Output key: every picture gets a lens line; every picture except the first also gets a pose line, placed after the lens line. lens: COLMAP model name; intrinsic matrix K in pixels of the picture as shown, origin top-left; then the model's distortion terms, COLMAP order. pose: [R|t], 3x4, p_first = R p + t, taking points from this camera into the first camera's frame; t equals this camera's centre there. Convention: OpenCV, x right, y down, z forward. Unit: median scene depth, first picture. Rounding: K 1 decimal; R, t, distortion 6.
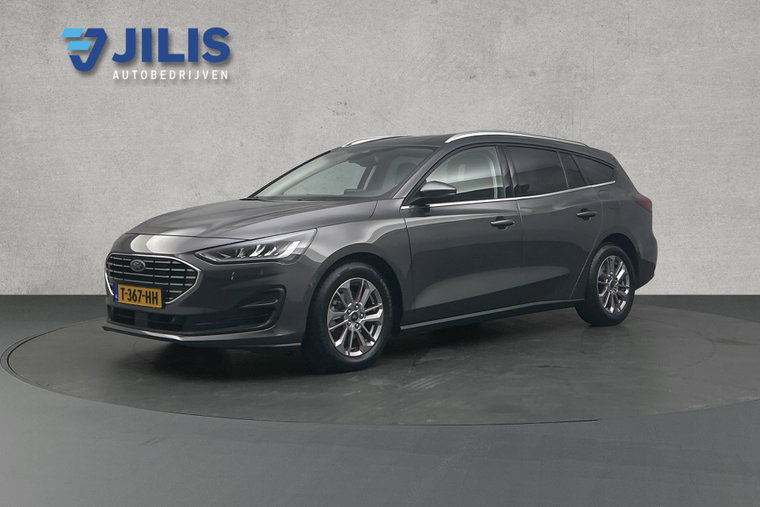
lens RADIAL K [[593.4, 0, 379.1], [0, 593.4, 254.1], [0, 0, 1]] dist [-0.002895, 0.001585]
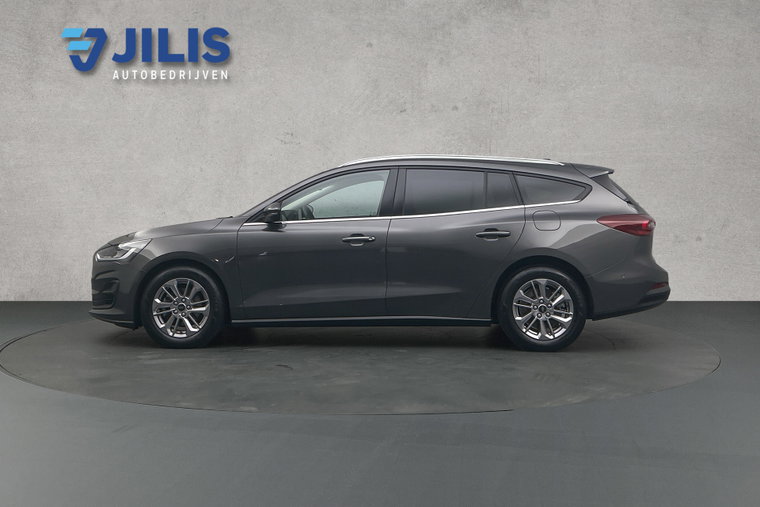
lens RADIAL K [[593.4, 0, 380.5], [0, 593.4, 252.3], [0, 0, 1]] dist [-0.002895, 0.001585]
pose [[1.000000, 0.000075, -0.000598, 0.115148], [-0.000075, 1.000000, -0.000296, -0.025010], [0.000598, 0.000296, 1.000000, -0.146569]]
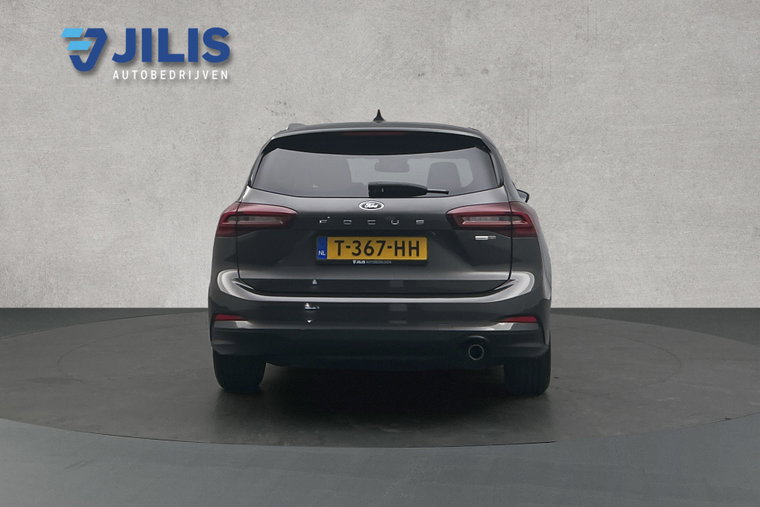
lens RADIAL K [[593.4, 0, 380.5], [0, 593.4, 254.3], [0, 0, 1]] dist [-0.002895, 0.001585]
pose [[1.000000, 0.000163, -0.000093, 0.093938], [-0.000163, 1.000000, 0.000179, -0.015757], [0.000093, -0.000179, 1.000000, 0.065313]]
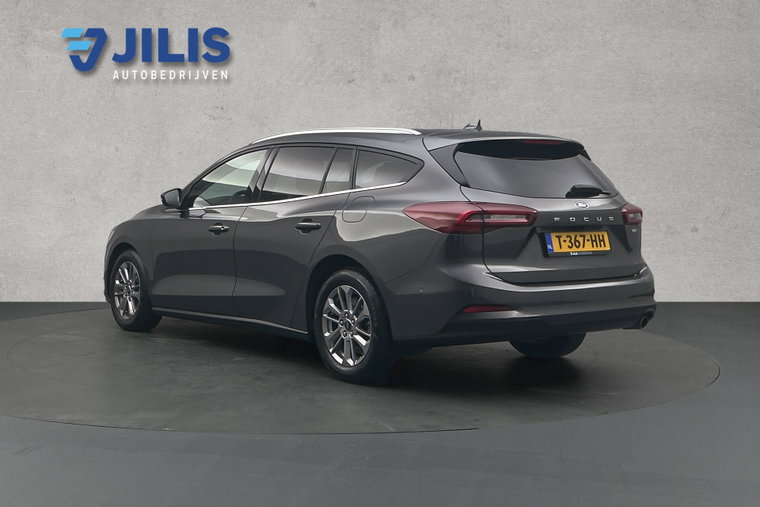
lens RADIAL K [[593.4, 0, 380.7], [0, 593.4, 252.3], [0, 0, 1]] dist [-0.002895, 0.001585]
pose [[1.000000, 0.000171, -0.000018, 0.207323], [-0.000171, 1.000000, -0.000211, -0.013446], [0.000018, 0.000211, 1.000000, 0.012892]]
